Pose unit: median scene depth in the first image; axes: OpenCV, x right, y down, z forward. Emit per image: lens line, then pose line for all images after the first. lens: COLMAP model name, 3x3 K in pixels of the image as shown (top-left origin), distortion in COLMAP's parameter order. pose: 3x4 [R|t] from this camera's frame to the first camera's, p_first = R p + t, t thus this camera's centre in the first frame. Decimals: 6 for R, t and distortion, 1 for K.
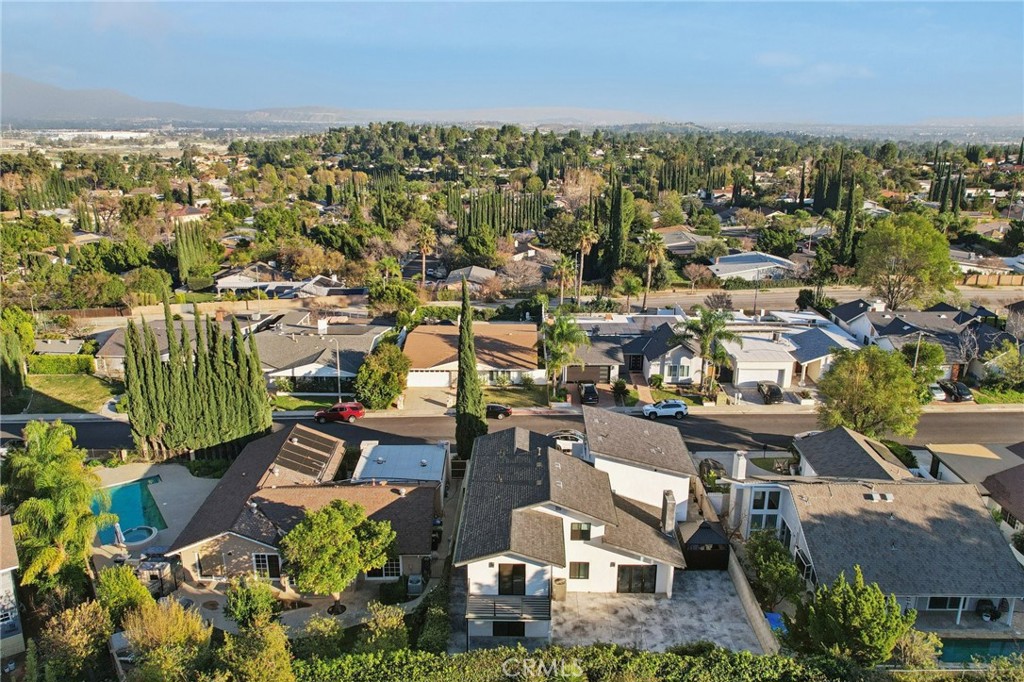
lens RADIAL K [[783.1, 0, 504.0], [0, 783.1, 301.1], [0, 0, 1]] dist [-0.041741, 0.004570]
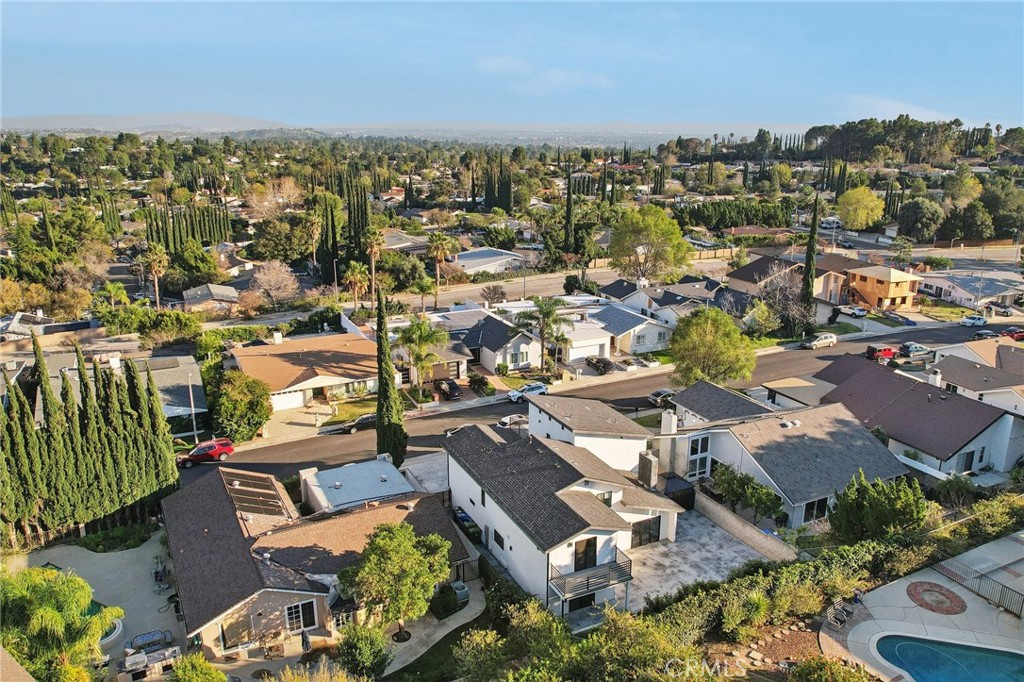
lens RADIAL K [[776.7, 0, 515.4], [0, 776.7, 338.9], [0, 0, 1]] dist [-0.058230, 0.045119]
pose [[0.883864, -0.123122, 0.451249, -0.261367], [0.104190, 0.992320, 0.066673, -0.007454], [-0.455992, -0.011915, 0.889904, 0.054386]]
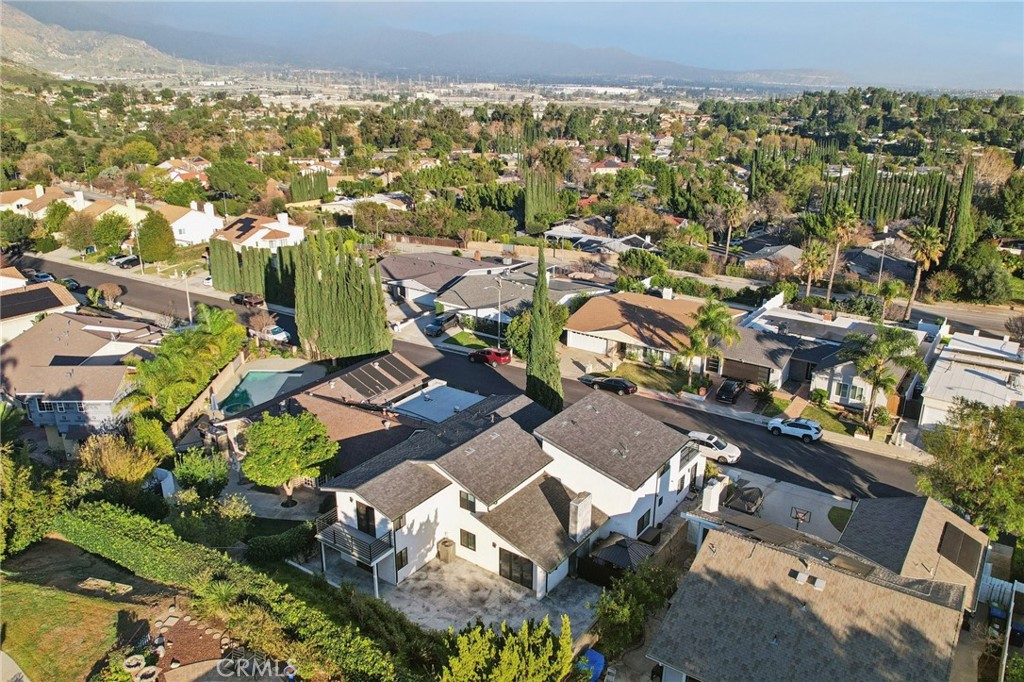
lens RADIAL K [[776.7, 0, 515.4], [0, 776.7, 338.9], [0, 0, 1]] dist [-0.058230, 0.045119]
pose [[0.836635, 0.191150, -0.513326, 0.339105], [-0.141682, 0.980761, 0.134293, -0.025584], [0.529120, -0.039625, 0.847622, 0.116716]]
